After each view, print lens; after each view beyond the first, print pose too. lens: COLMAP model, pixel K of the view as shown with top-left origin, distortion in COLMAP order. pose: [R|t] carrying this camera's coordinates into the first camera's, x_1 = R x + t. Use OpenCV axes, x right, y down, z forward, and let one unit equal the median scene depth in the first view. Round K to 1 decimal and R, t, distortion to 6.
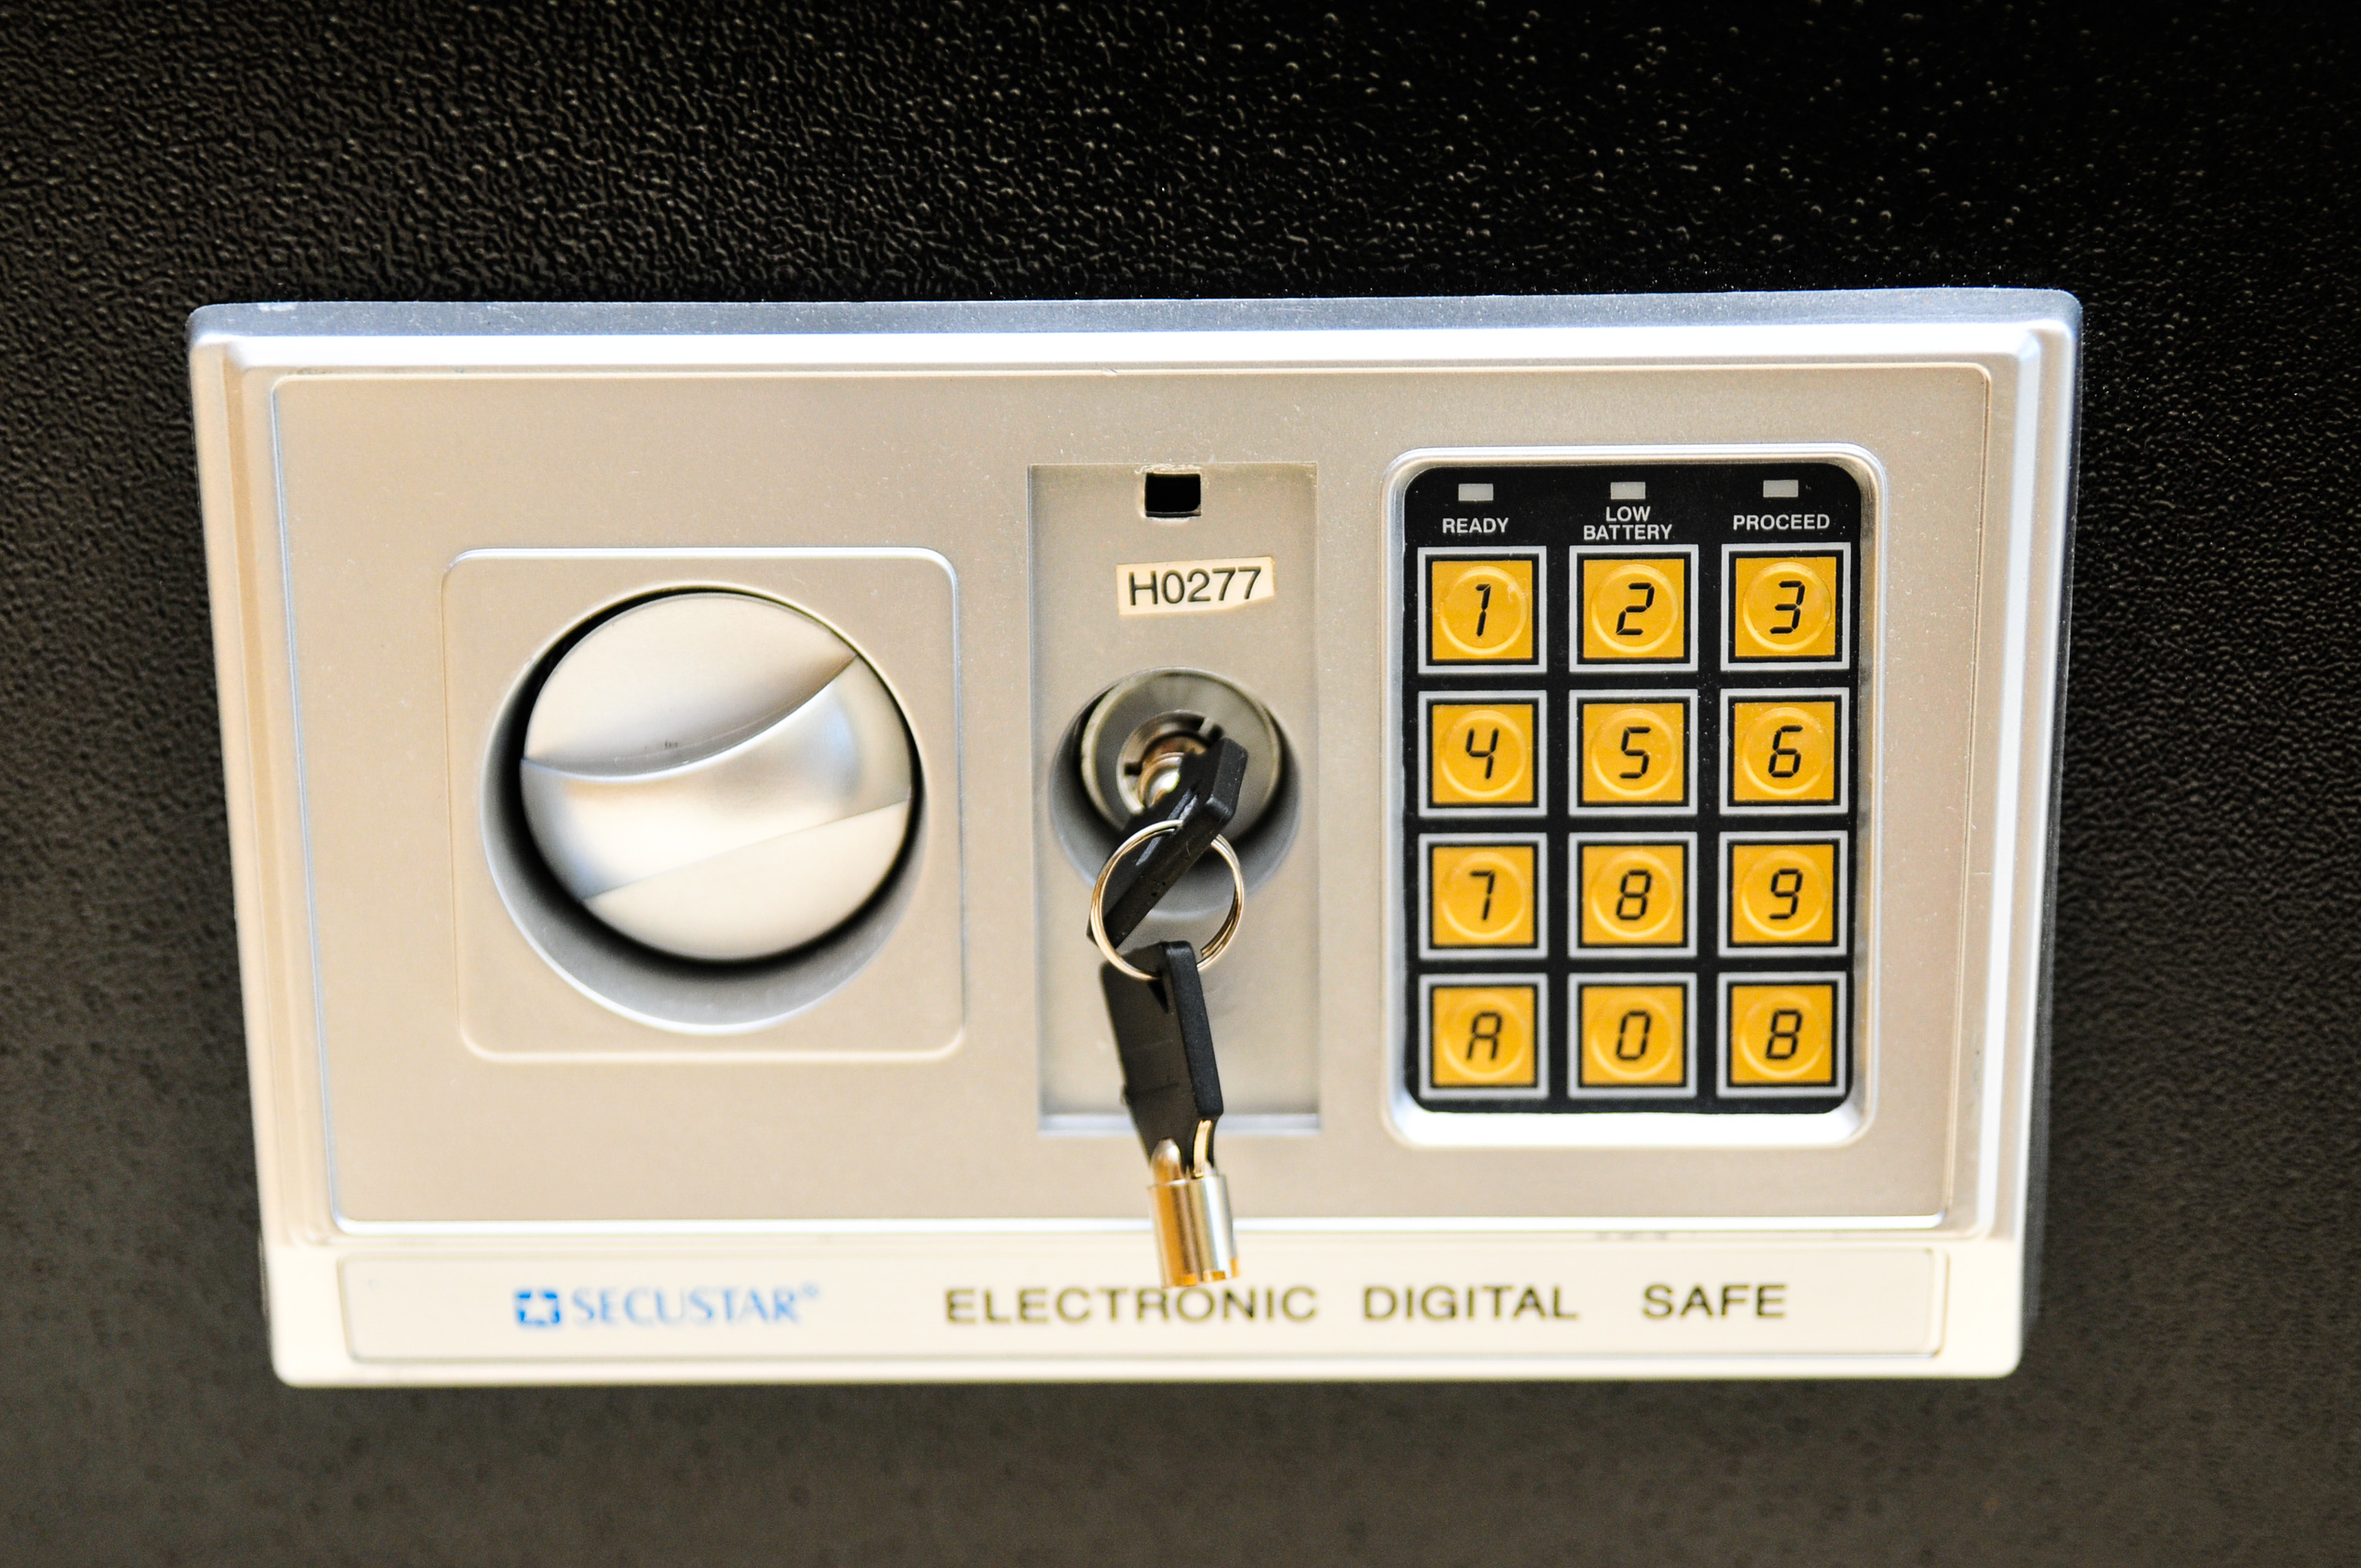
lens RADIAL K [[6010.8, 0, 1179.8], [0, 6010.8, 791.4], [0, 0, 1]] dist [-0.105891, 0.000000]
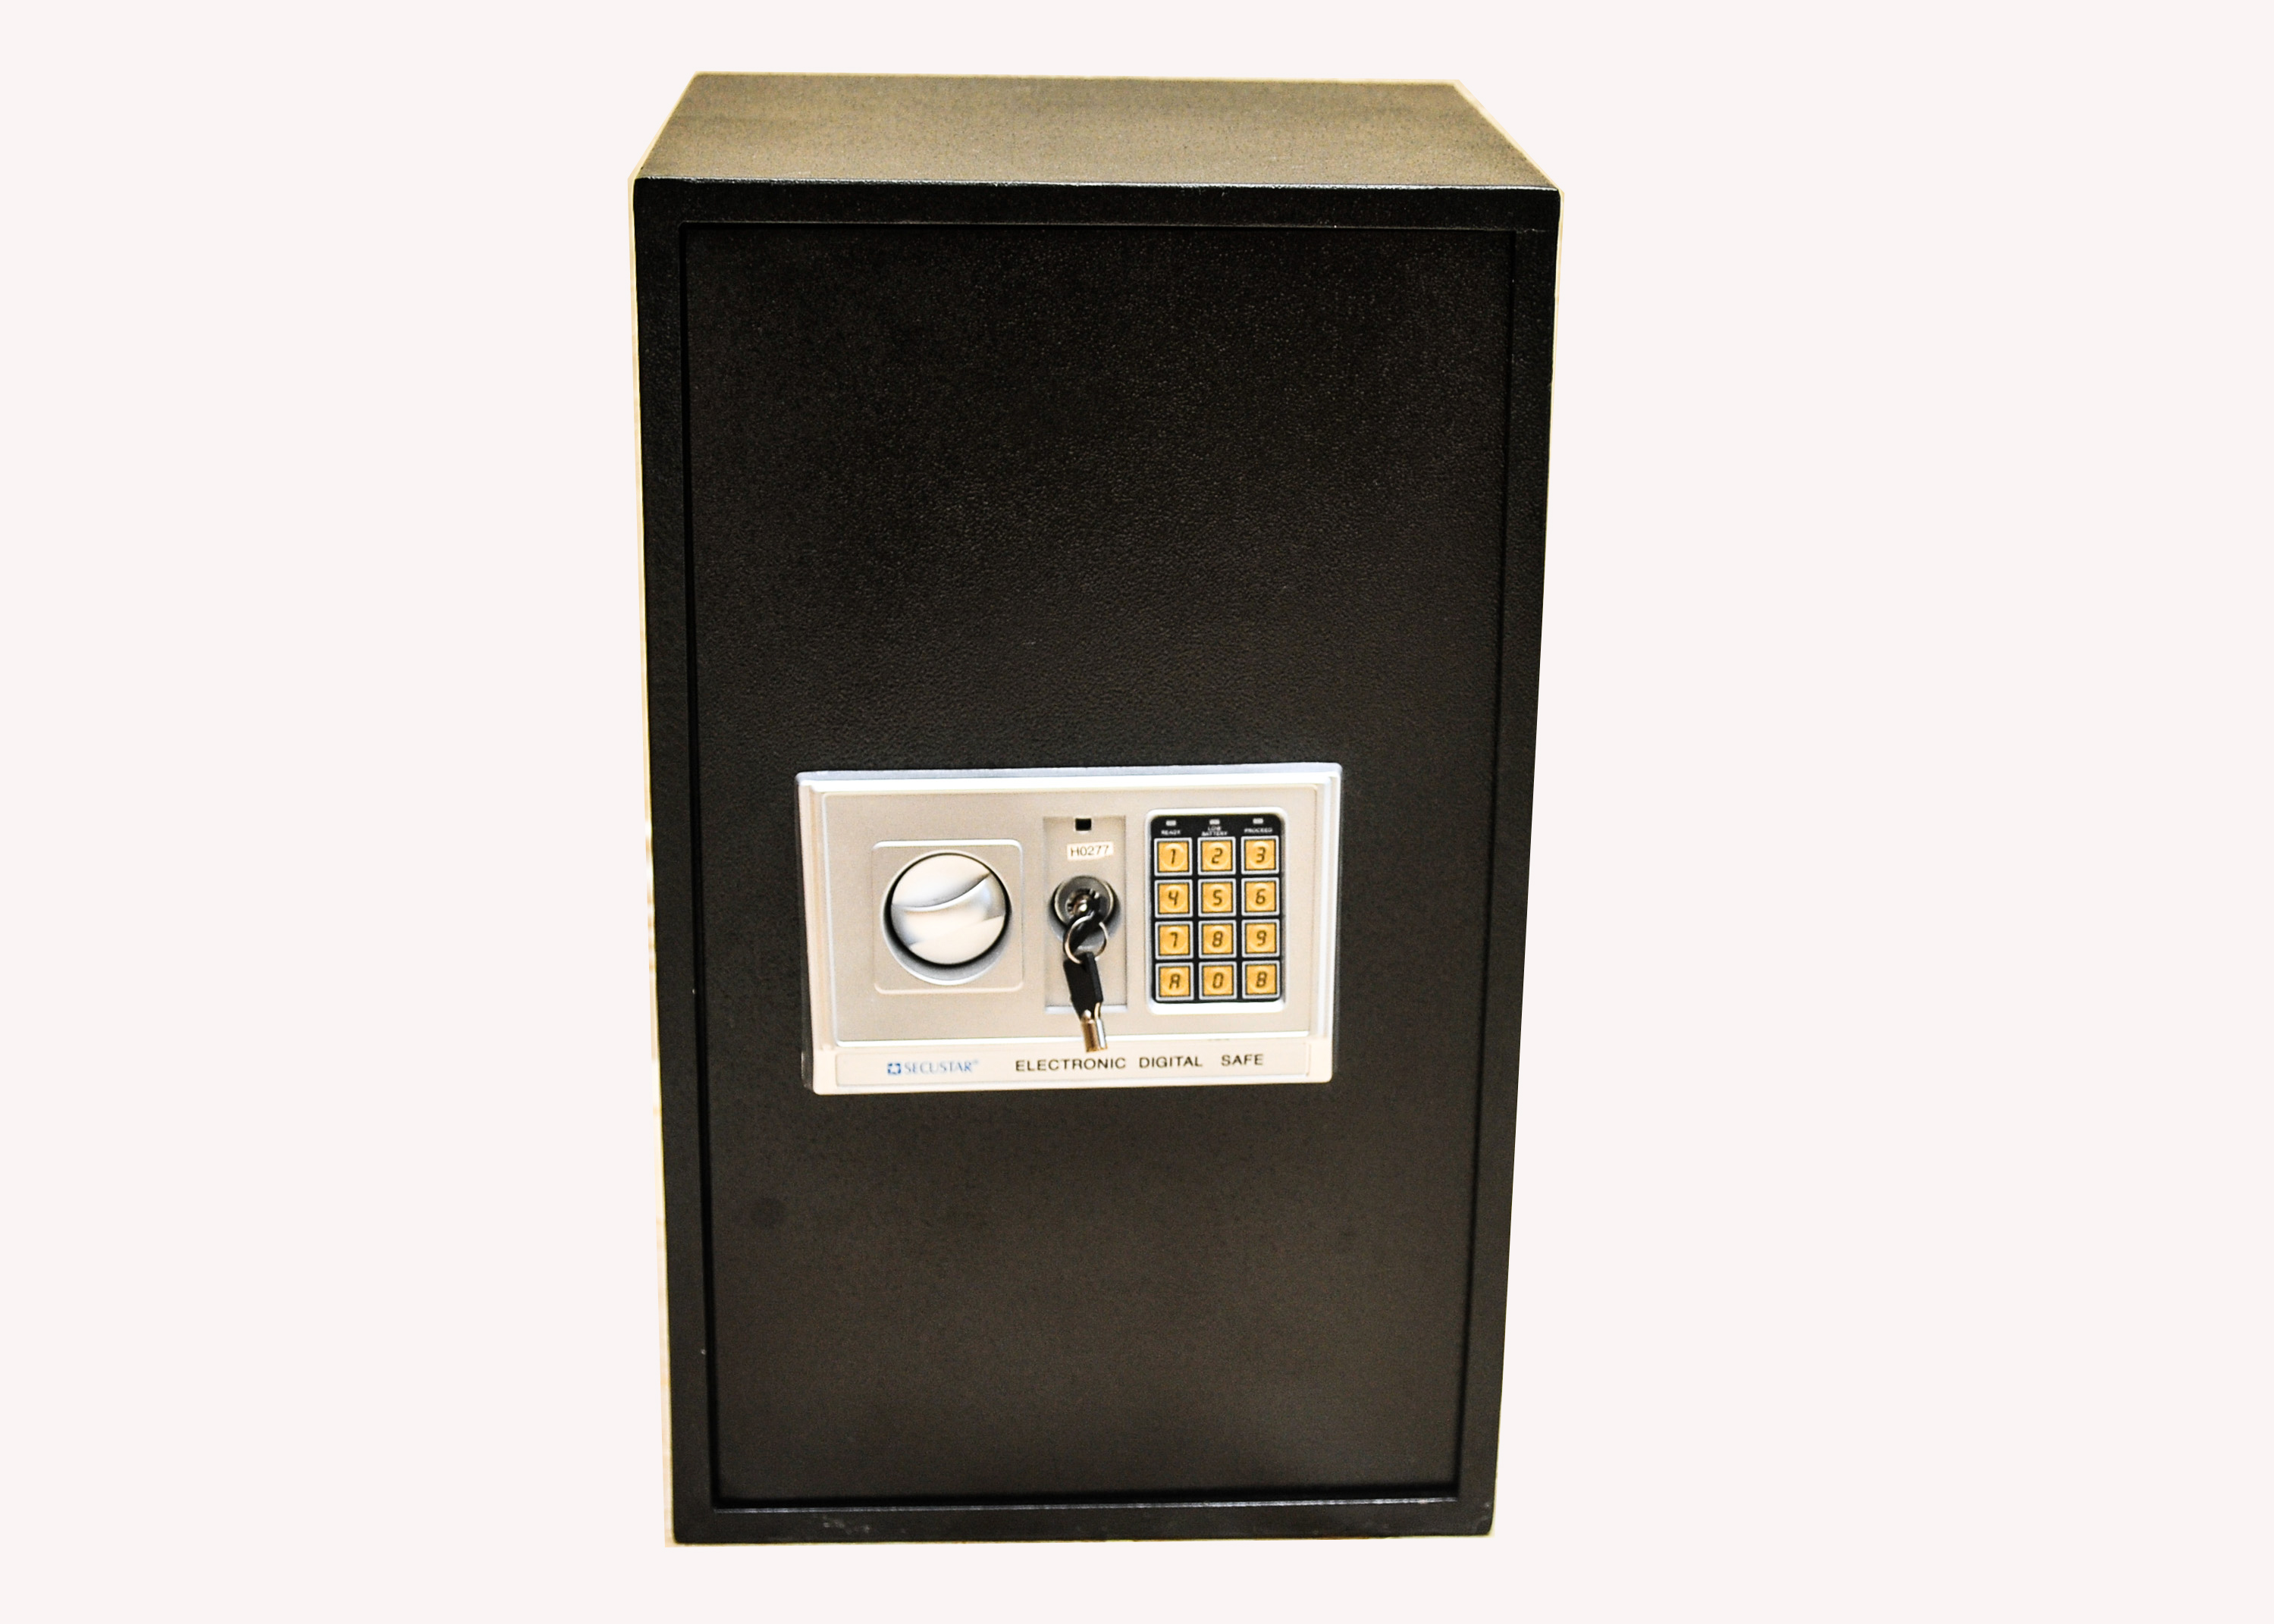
lens RADIAL K [[3932.8, 0, 1134.5], [0, 3932.8, 809.5], [0, 0, 1]] dist [0.041373, 0.000000]
pose [[0.995871, -0.010124, 0.090218, -0.174402], [0.016225, 0.997611, -0.067148, 0.093587], [-0.089323, 0.068334, 0.993656, -1.239469]]
